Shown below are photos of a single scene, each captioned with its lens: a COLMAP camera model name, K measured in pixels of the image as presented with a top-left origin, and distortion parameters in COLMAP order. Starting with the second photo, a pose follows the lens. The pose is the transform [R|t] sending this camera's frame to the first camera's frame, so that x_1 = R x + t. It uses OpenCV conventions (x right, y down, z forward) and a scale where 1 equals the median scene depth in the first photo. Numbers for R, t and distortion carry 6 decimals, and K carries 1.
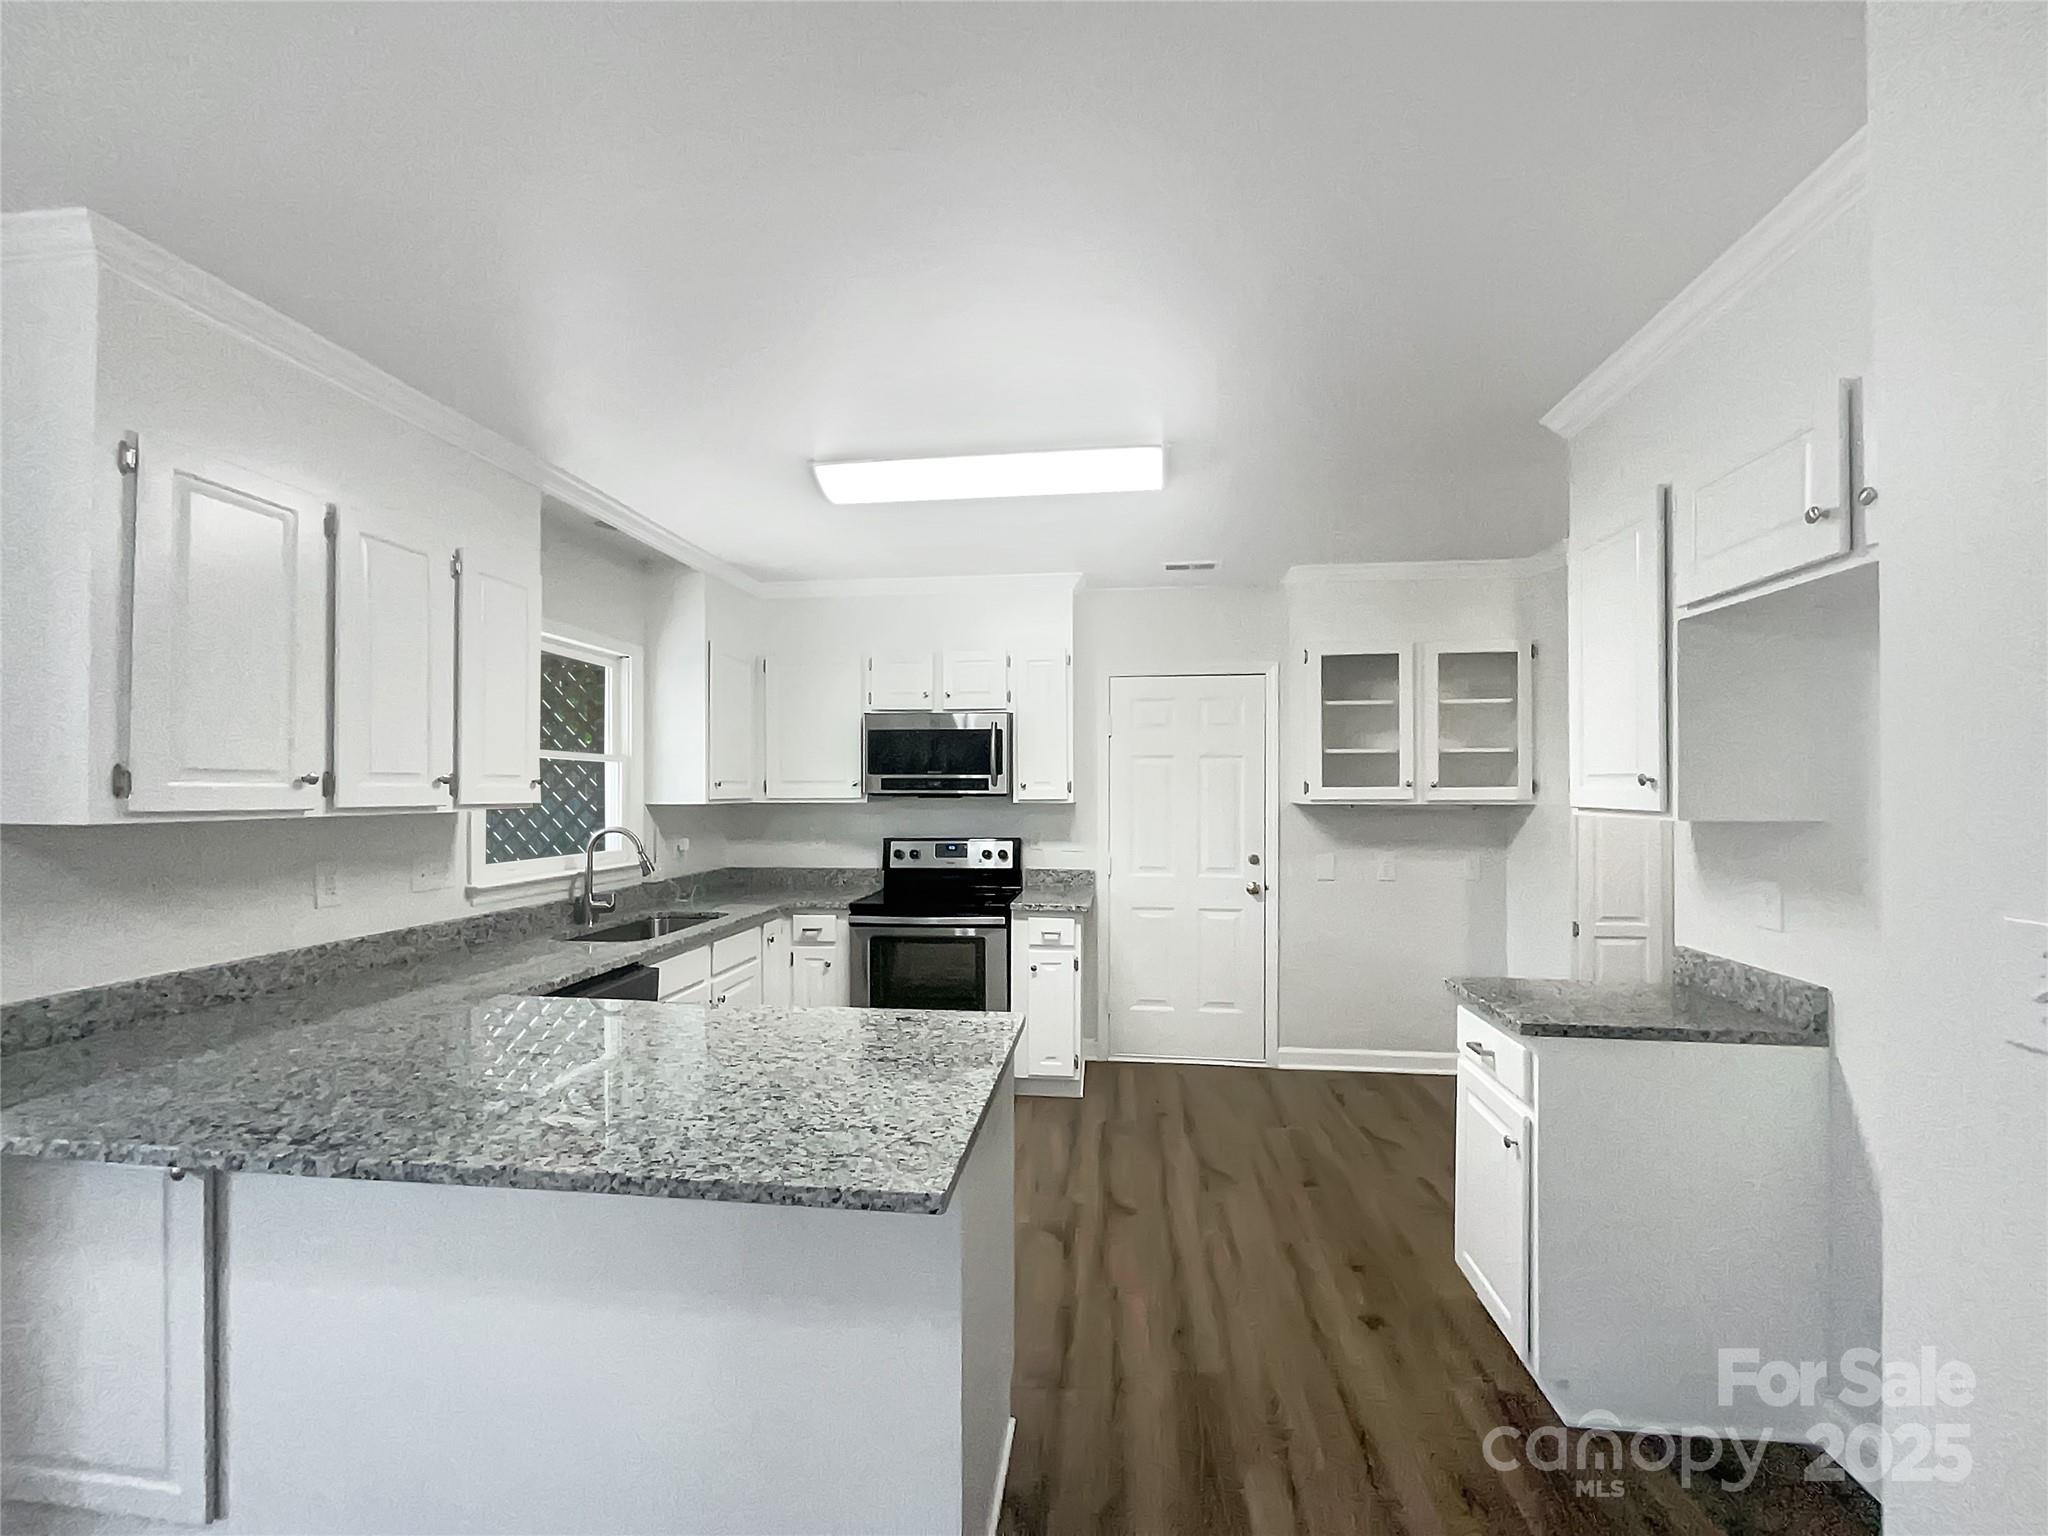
lens RADIAL K [[830.0, 0, 1019.5], [0, 830.0, 765.8], [0, 0, 1]] dist [0.001310, -0.000169]
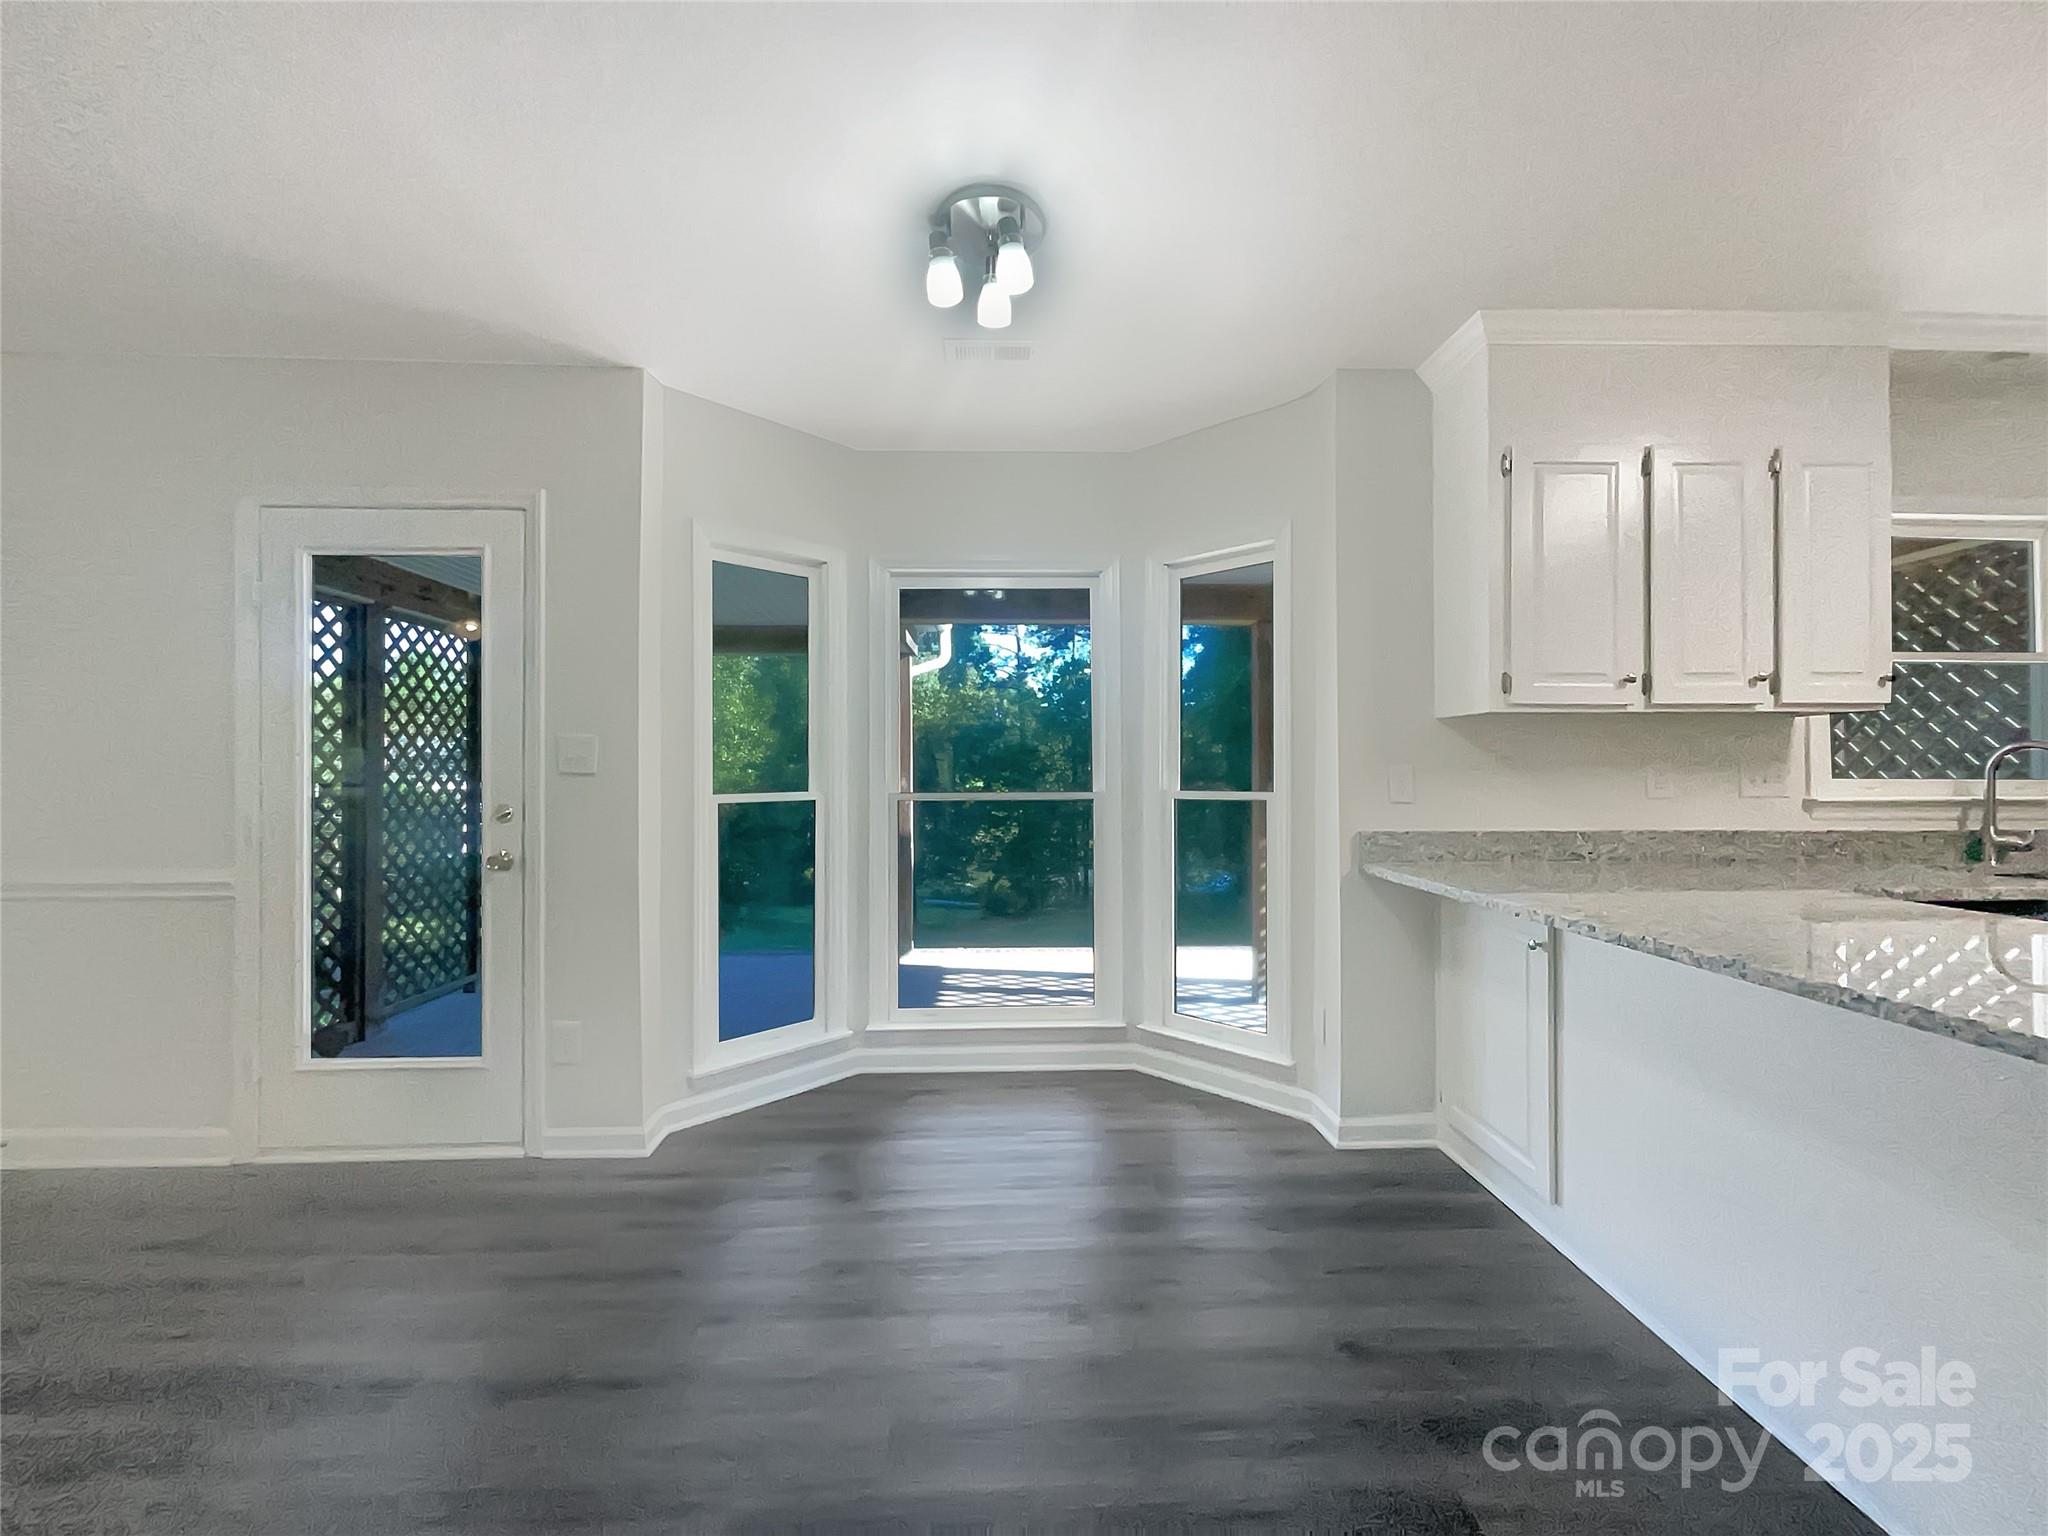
lens RADIAL K [[830.0, 0, 1019.5], [0, 830.0, 765.8], [0, 0, 1]] dist [0.001310, -0.000169]
pose [[0.153039, -0.007036, -0.988195, 0.168849], [0.019153, 0.999808, -0.004152, 0.108686], [0.988034, -0.018292, 0.153145, -0.053768]]
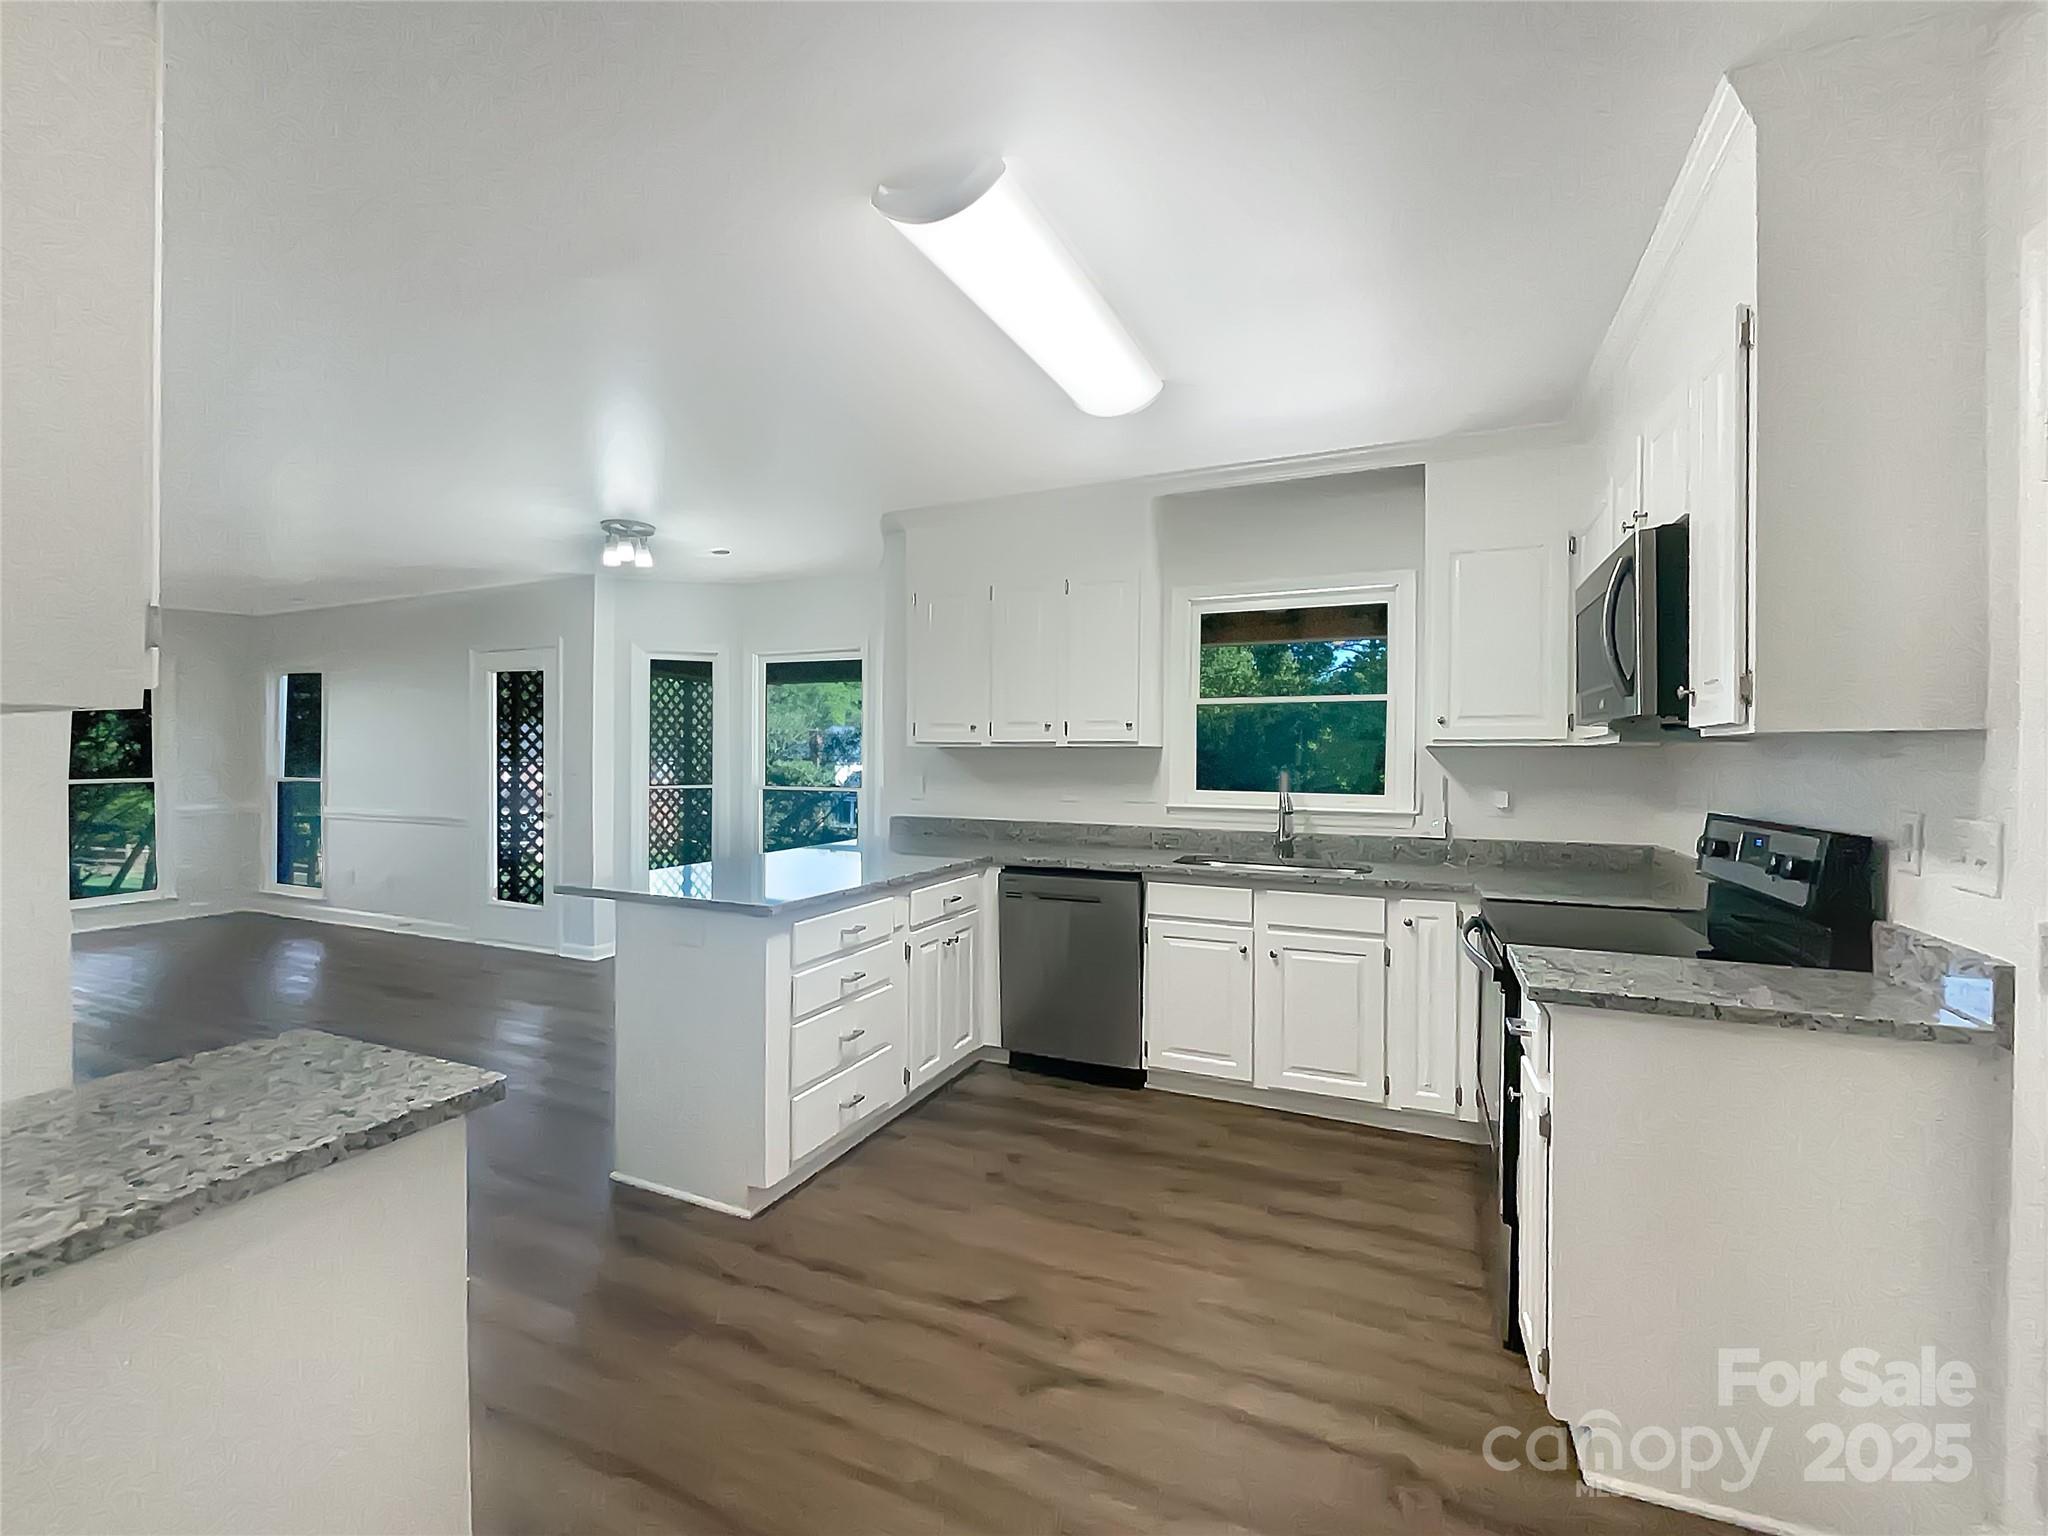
lens RADIAL K [[862.0, 0, 1024.0], [0, 862.0, 768.0], [0, 0, 1]] dist [-0.040005, -0.000059]
pose [[-0.302499, -0.001157, -0.953149, 0.824677], [0.007407, 0.999966, -0.003565, 0.103123], [0.953121, -0.008139, -0.302480, 1.370953]]
